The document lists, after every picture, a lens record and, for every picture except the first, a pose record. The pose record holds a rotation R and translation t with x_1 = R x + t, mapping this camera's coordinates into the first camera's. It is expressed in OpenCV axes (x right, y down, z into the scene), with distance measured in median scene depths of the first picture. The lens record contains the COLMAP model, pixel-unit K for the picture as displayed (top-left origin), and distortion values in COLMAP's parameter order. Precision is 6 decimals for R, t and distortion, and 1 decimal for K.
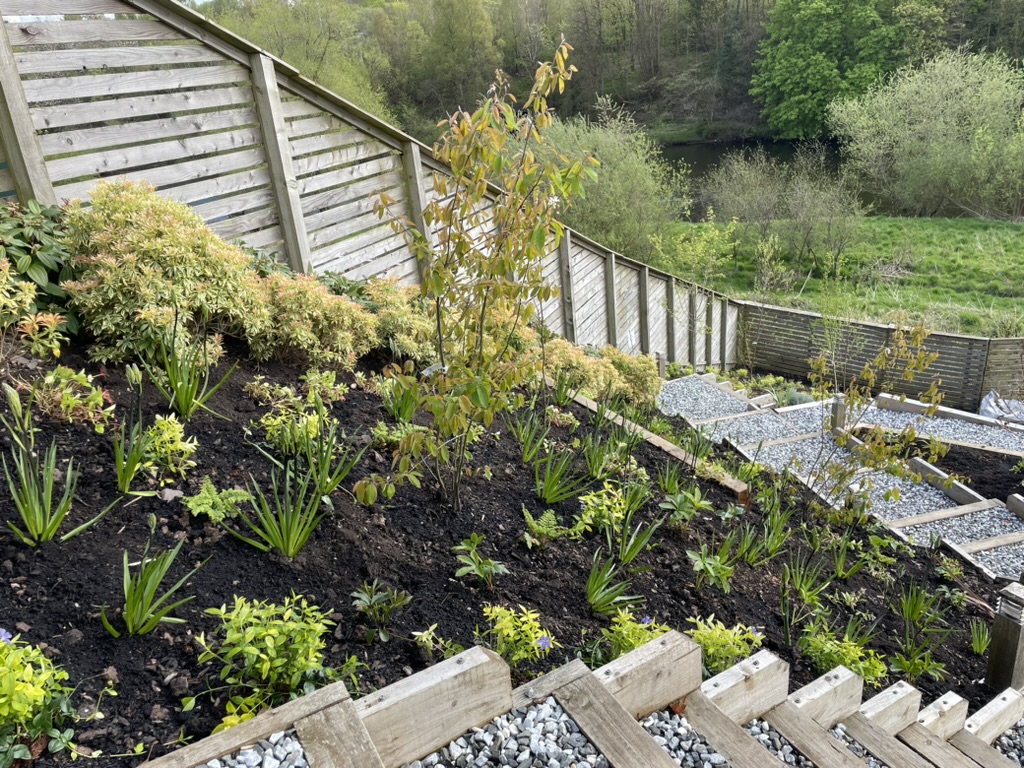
lens RADIAL K [[788.6, 0, 512.0], [0, 788.6, 384.0], [0, 0, 1]] dist [-0.005131, -0.006248]
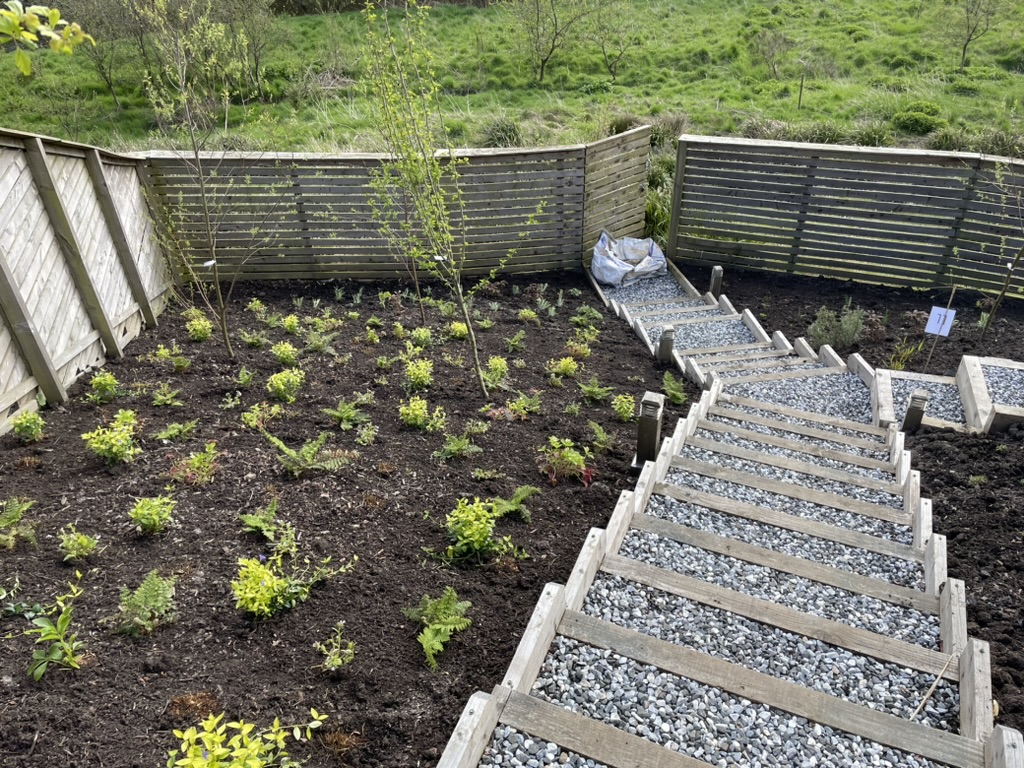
lens RADIAL K [[788.6, 0, 512.0], [0, 788.6, 384.0], [0, 0, 1]] dist [-0.005131, -0.006248]
pose [[0.750072, -0.333321, 0.571217, 0.139486], [0.217875, 0.940030, 0.262439, -0.048502], [-0.624437, -0.072394, 0.777713, 0.469964]]
